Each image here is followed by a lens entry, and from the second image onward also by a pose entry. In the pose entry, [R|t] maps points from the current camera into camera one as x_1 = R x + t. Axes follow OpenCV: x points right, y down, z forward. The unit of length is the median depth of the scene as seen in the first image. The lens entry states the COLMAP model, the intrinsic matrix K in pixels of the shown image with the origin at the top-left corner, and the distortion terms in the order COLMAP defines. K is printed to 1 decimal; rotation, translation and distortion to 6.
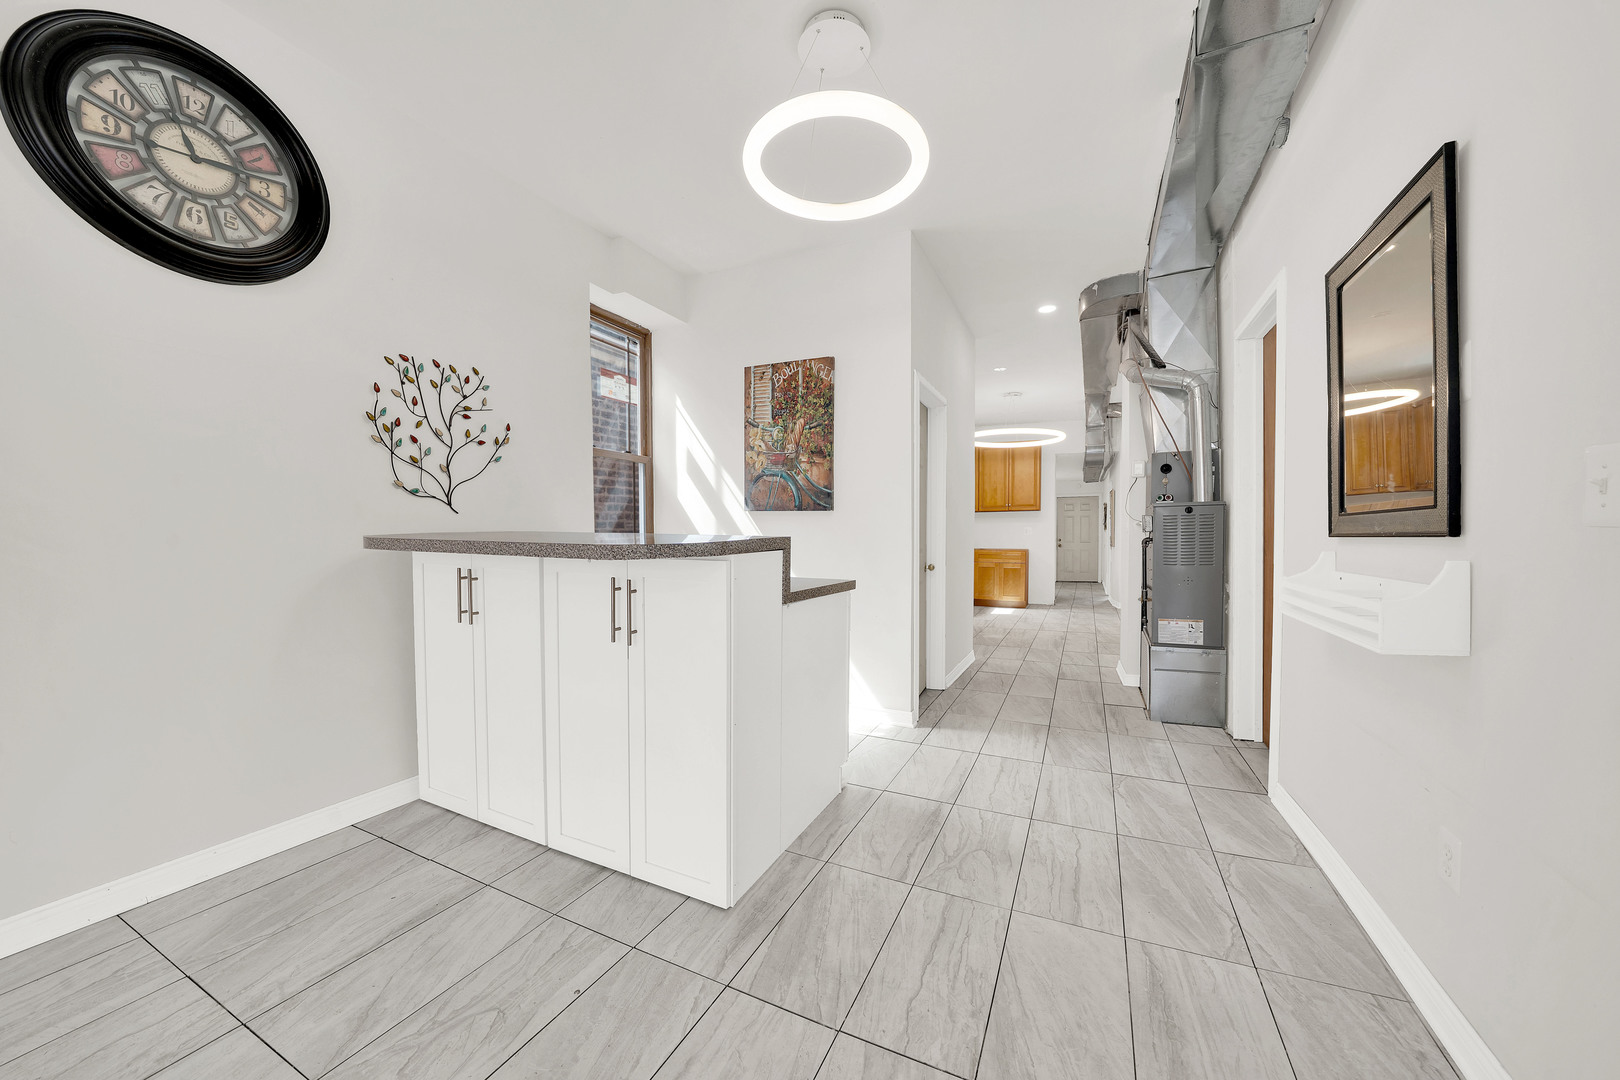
lens RADIAL K [[575.0, 0, 811.8], [0, 575.0, 540.5], [0, 0, 1]] dist [-0.016439, 0.000594]
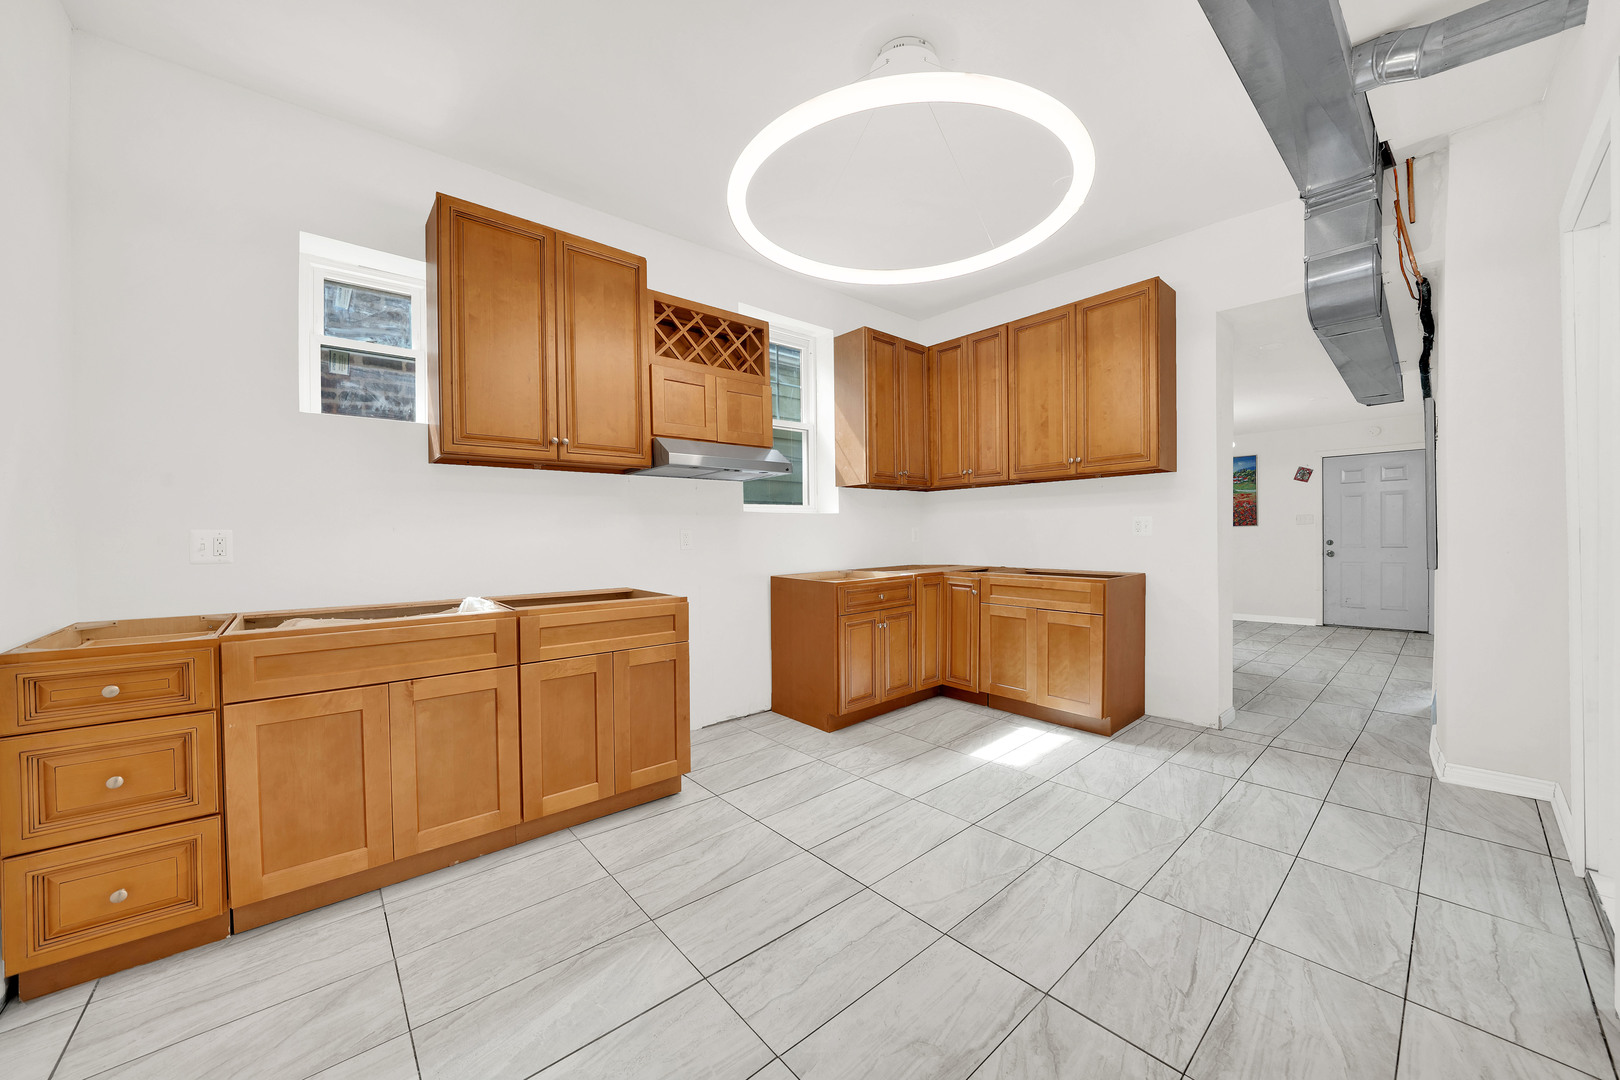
lens RADIAL K [[575.0, 0, 810.8], [0, 575.0, 544.2], [0, 0, 1]] dist [-0.016439, 0.000594]
pose [[0.916594, -0.001575, -0.399816, 0.327155], [0.005460, 0.999948, 0.008577, -0.009198], [0.399782, -0.010044, 0.916555, 0.554286]]
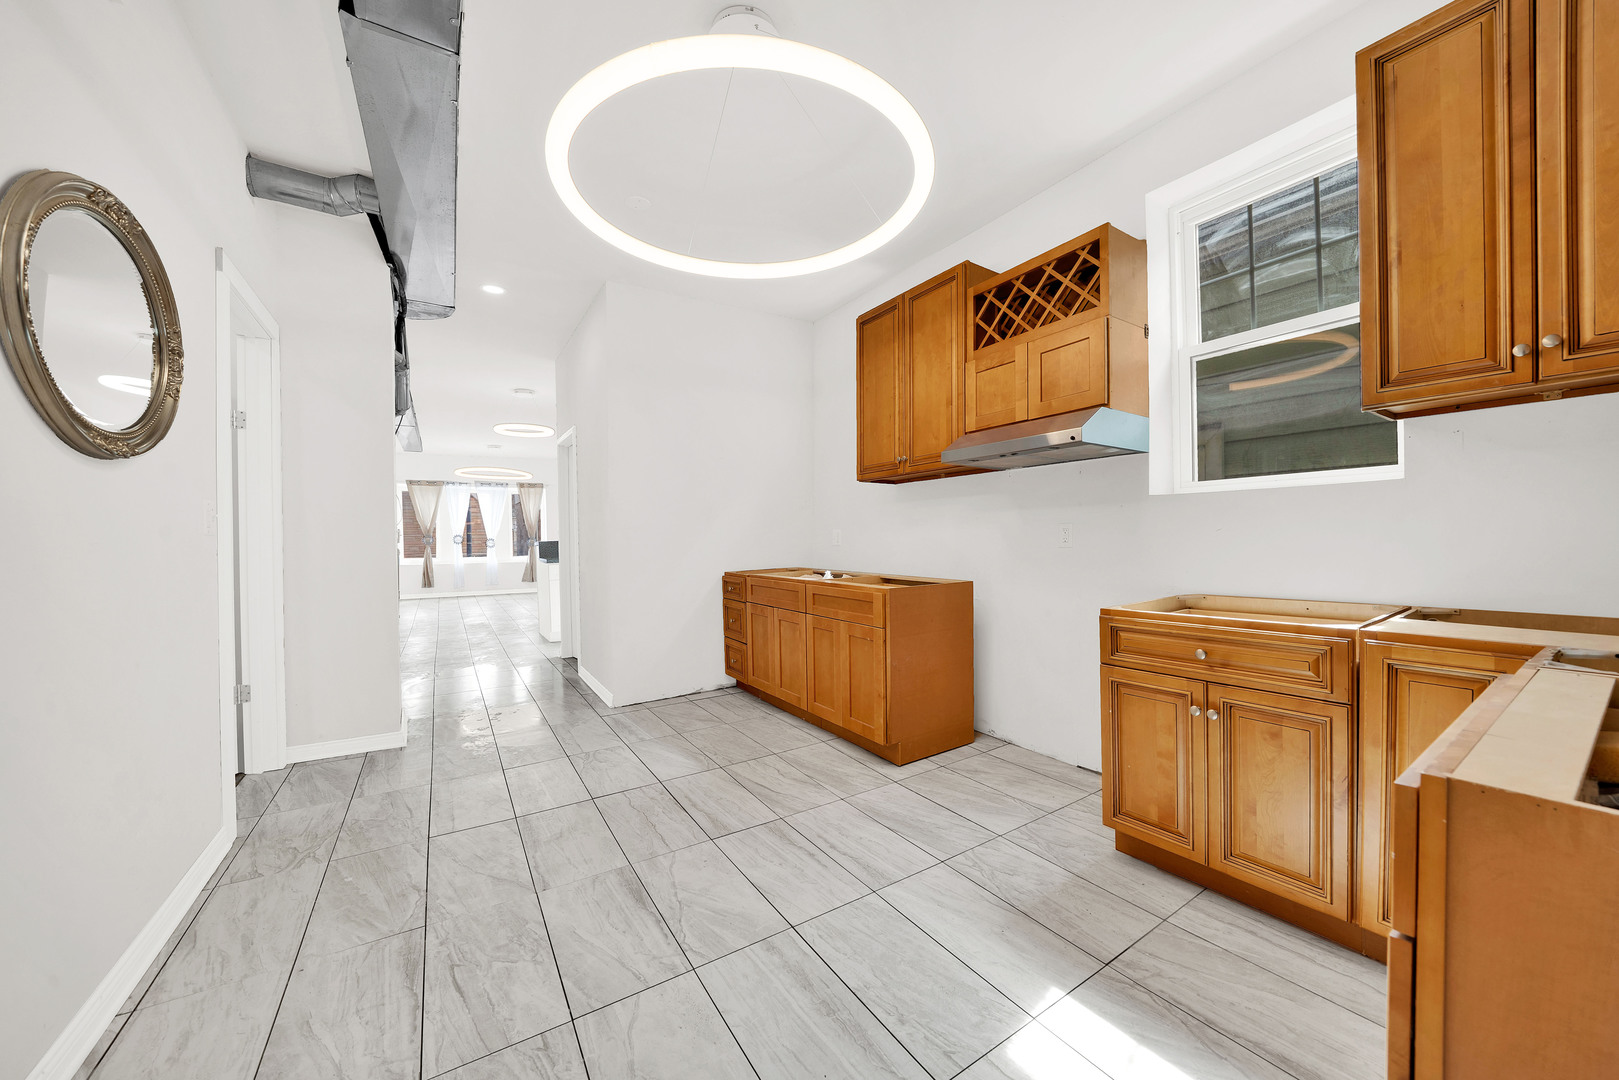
lens RADIAL K [[574.6, 0, 813.0], [0, 574.6, 537.5], [0, 0, 1]] dist [-0.016439, 0.000594]
pose [[-0.518689, 0.011321, -0.854888, 0.462377], [0.010706, 0.999920, 0.006746, -0.011946], [0.854896, -0.005654, -0.518769, 0.964906]]
